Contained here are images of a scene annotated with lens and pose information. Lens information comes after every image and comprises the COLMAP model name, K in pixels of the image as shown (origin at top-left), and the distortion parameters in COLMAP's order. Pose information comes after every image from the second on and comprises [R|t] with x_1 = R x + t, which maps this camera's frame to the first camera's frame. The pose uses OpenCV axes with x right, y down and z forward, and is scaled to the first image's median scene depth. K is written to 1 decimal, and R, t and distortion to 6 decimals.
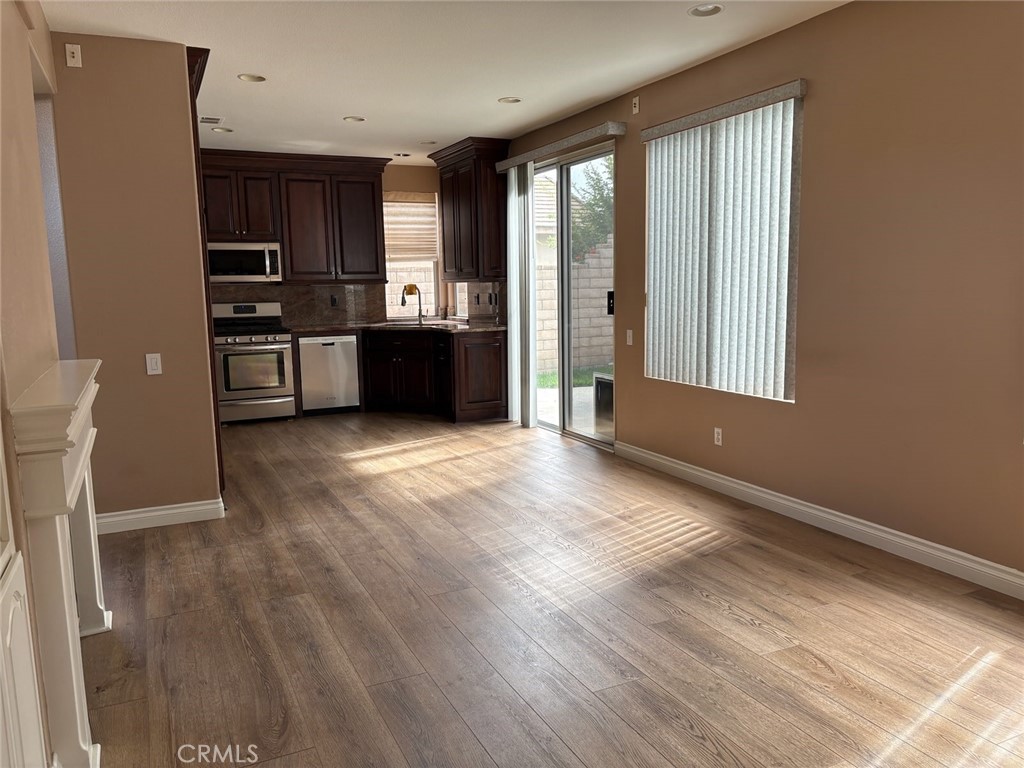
lens RADIAL K [[770.2, 0, 511.5], [0, 770.2, 387.5], [0, 0, 1]] dist [0.014213, -0.009956]
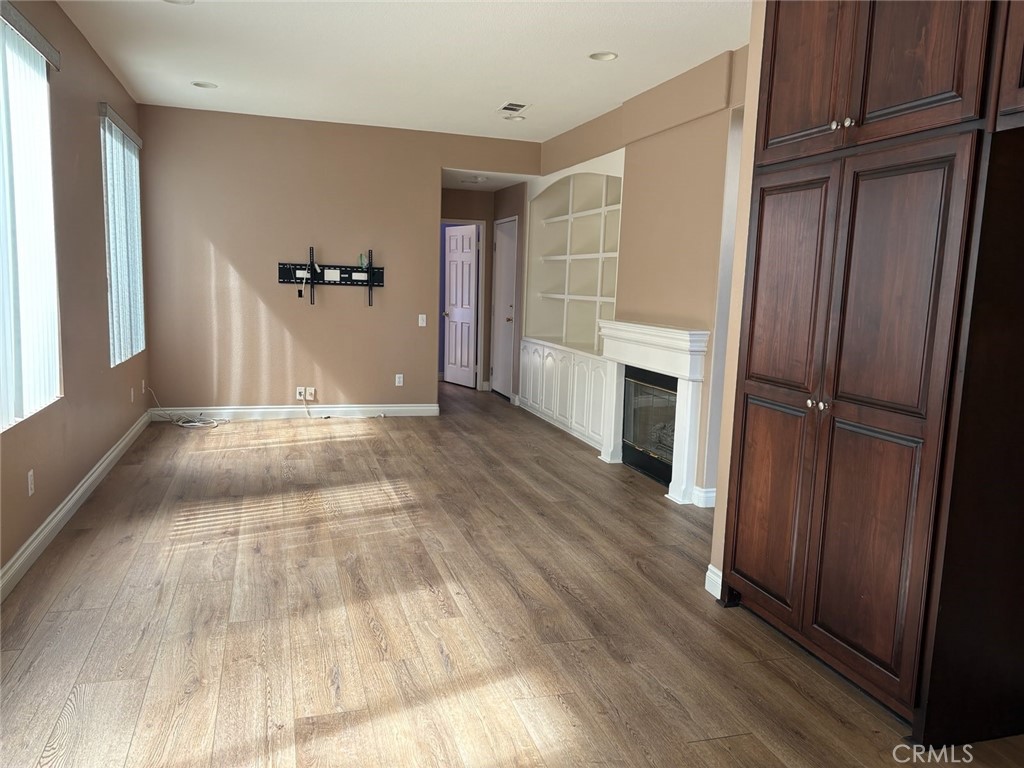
lens RADIAL K [[770.2, 0, 512.3], [0, 770.2, 383.3], [0, 0, 1]] dist [0.014213, -0.009956]
pose [[-0.989640, -0.038857, 0.138210, -0.296287], [-0.001096, 0.964694, 0.263370, -0.237614], [-0.143564, 0.260490, -0.954743, 1.782825]]
